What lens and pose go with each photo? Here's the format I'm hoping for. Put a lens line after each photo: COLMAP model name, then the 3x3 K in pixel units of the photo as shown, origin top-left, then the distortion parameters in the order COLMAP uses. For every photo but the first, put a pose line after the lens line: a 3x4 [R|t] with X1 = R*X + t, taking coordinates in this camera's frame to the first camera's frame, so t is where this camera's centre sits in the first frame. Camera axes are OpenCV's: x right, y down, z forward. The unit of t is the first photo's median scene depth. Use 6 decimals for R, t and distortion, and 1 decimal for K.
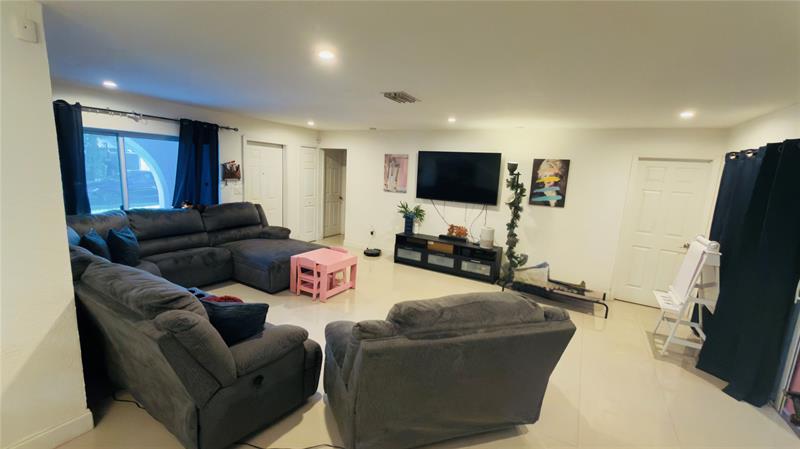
lens RADIAL K [[326.6, 0, 398.8], [0, 326.6, 222.8], [0, 0, 1]] dist [0.001612, 0.000240]
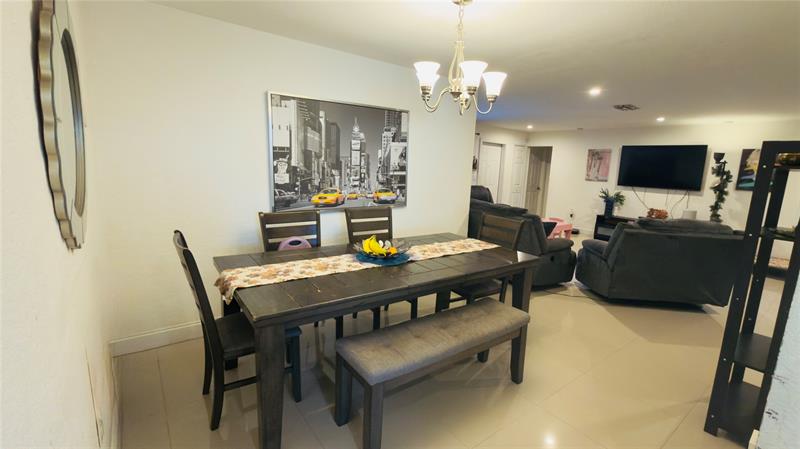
lens RADIAL K [[340.4, 0, 426.4], [0, 340.4, 222.5], [0, 0, 1]] dist [-0.002129, -0.000026]
pose [[0.928125, 0.053804, -0.368360, -0.138269], [-0.059139, 0.998245, -0.003201, 0.111450], [0.367541, 0.024756, 0.929678, -0.432283]]
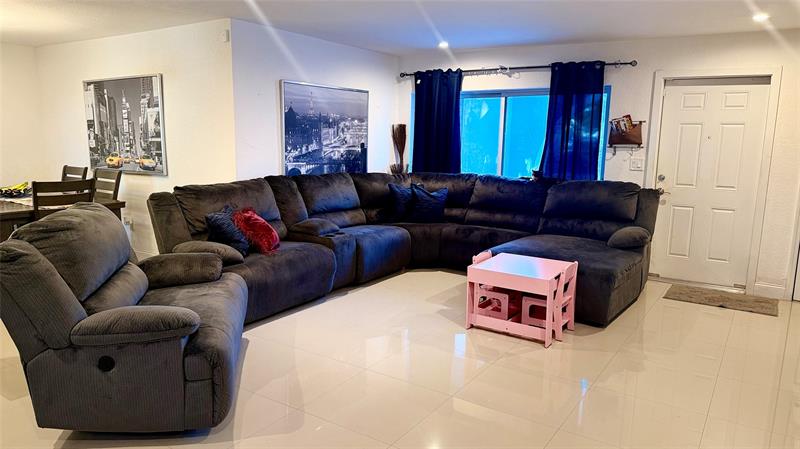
lens RADIAL K [[562.8, 0, 400.9], [0, 562.8, 226.0], [0, 0, 1]] dist [0.036414, -0.003882]
pose [[-0.062791, 0.098689, -0.993135, 0.588561], [-0.186462, 0.976417, 0.108817, -0.022486], [0.980454, 0.192015, -0.042908, 0.657624]]
